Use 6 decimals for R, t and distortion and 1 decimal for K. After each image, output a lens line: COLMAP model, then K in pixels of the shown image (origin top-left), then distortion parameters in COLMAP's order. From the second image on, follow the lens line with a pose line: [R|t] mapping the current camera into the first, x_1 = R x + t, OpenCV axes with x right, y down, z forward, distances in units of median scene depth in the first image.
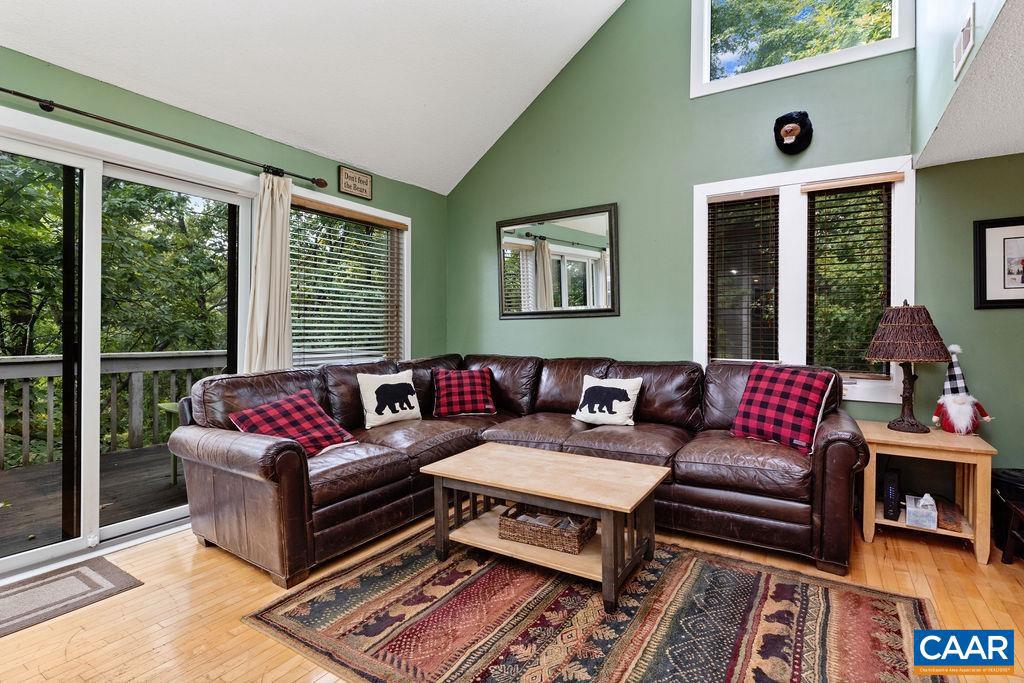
lens RADIAL K [[498.6, 0, 513.5], [0, 498.6, 331.5], [0, 0, 1]] dist [-0.003592, -0.000427]
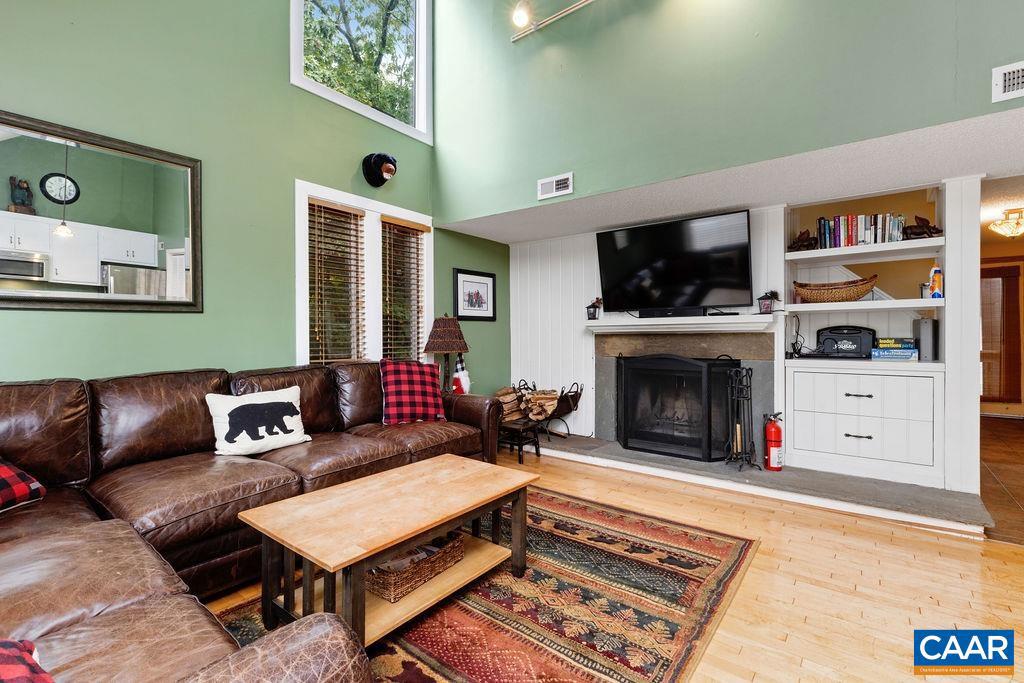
lens RADIAL K [[465.0, 0, 513.0], [0, 465.0, 342.4], [0, 0, 1]] dist [-0.002463, -0.000272]
pose [[0.095349, -0.015015, 0.995331, -0.625756], [0.004565, 0.999882, 0.014646, 0.007871], [-0.995433, 0.003148, 0.095406, 0.662657]]
